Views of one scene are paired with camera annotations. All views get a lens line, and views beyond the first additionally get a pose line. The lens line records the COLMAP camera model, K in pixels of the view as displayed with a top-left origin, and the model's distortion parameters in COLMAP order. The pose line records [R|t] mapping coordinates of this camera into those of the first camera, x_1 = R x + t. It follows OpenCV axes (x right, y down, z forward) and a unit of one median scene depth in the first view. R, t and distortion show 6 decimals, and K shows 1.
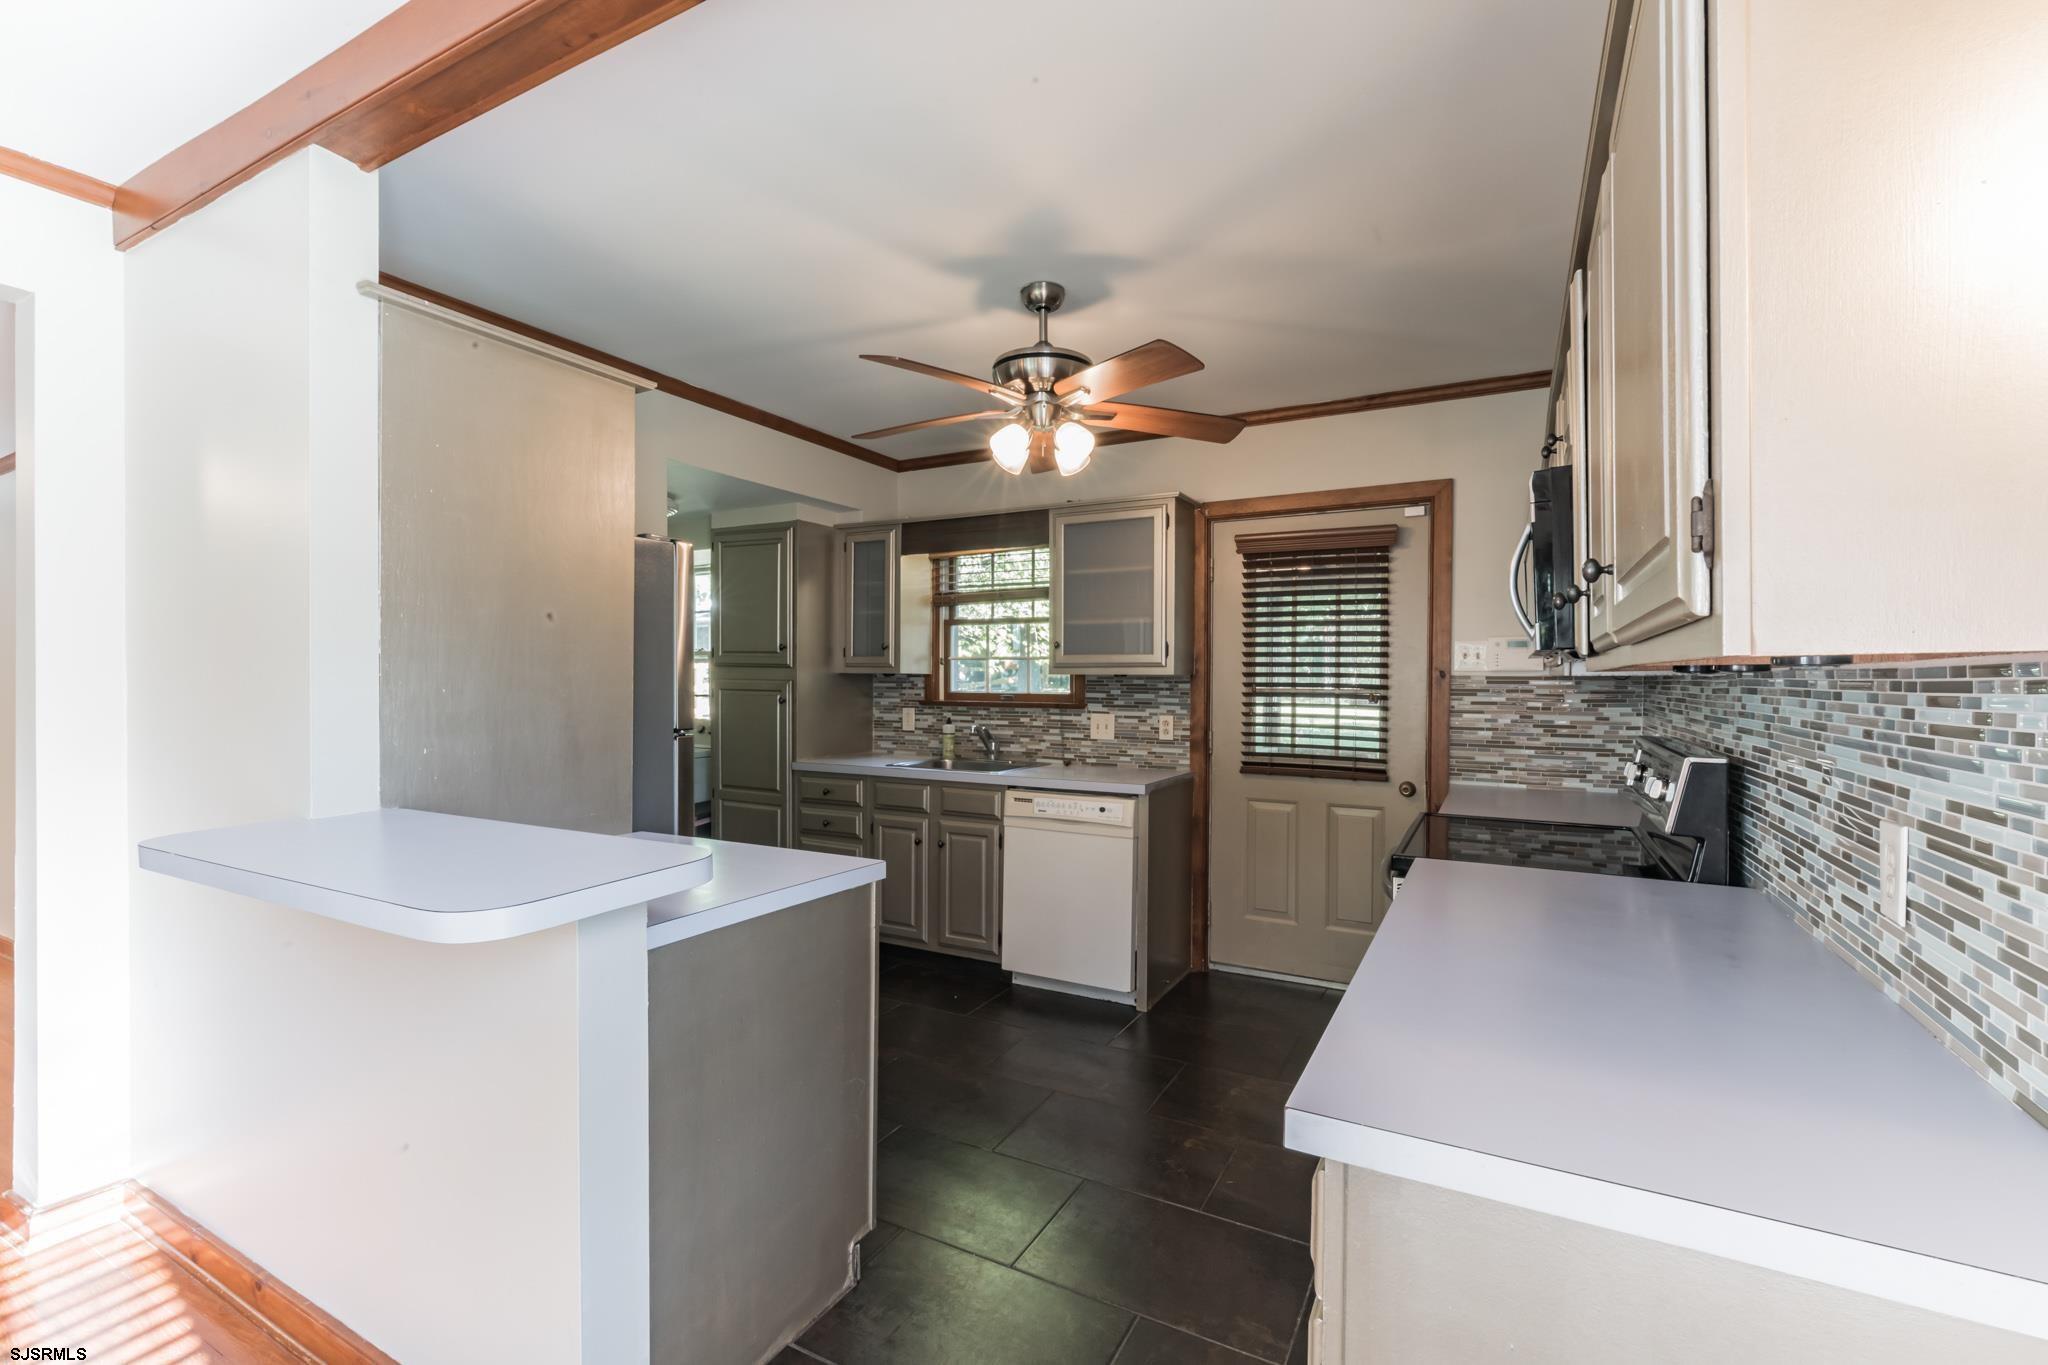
lens RADIAL K [[888.4, 0, 1034.2], [0, 888.4, 680.1], [0, 0, 1]] dist [0.000899, -0.000052]
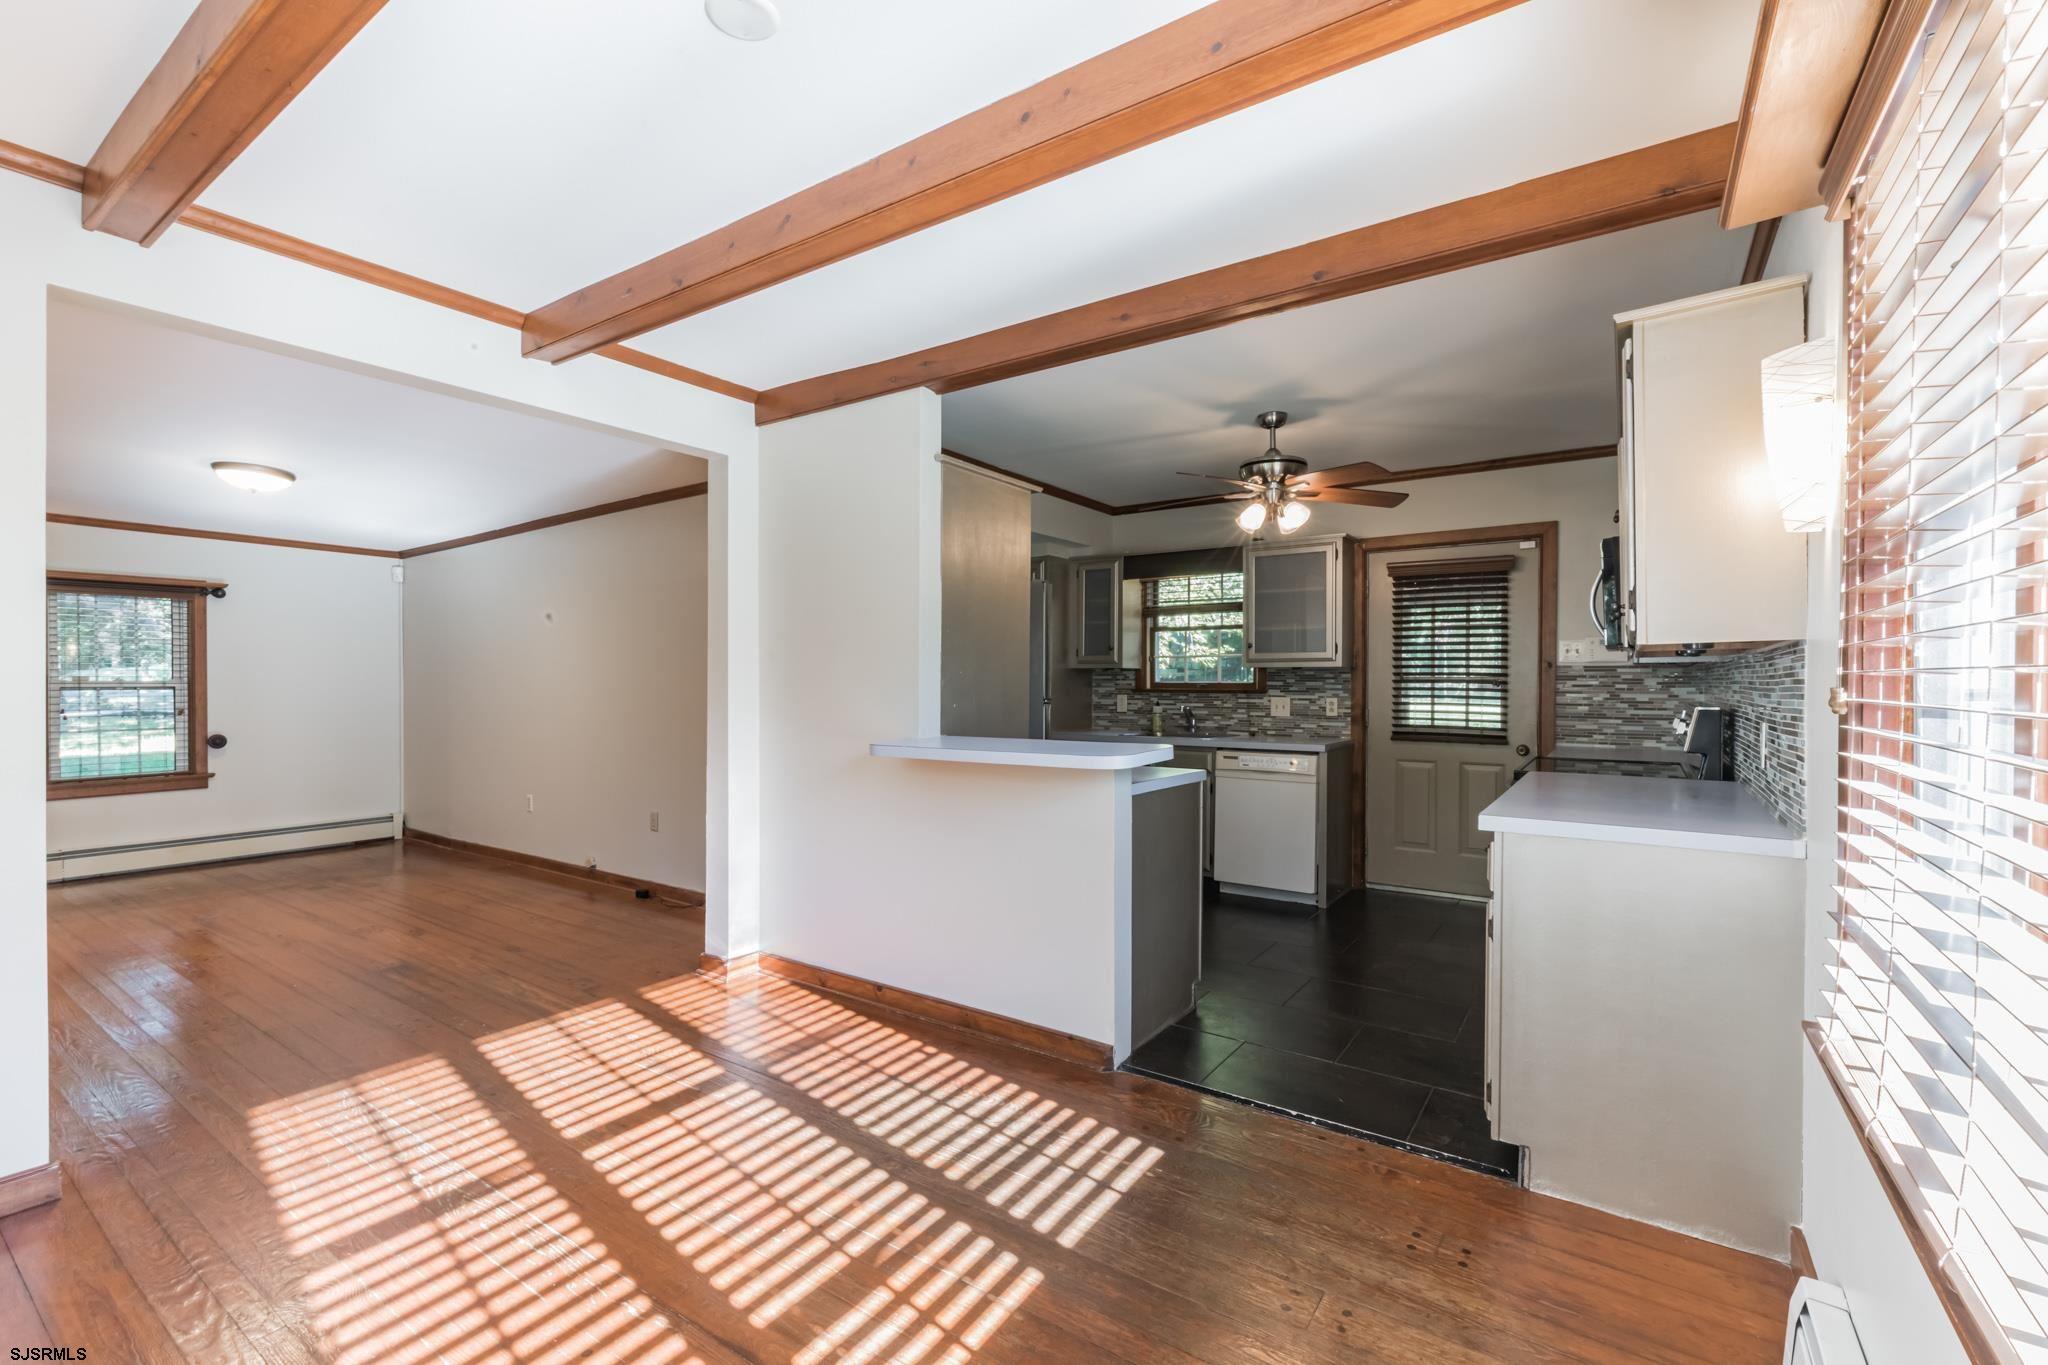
lens RADIAL K [[889.7, 0, 1024.0], [0, 889.7, 682.5], [0, 0, 1]] dist [0.002038, 0.000052]
pose [[0.993834, -0.003236, -0.110828, -0.171327], [0.003127, 0.999994, -0.001156, 0.017708], [0.110831, 0.000802, 0.993839, -0.400851]]
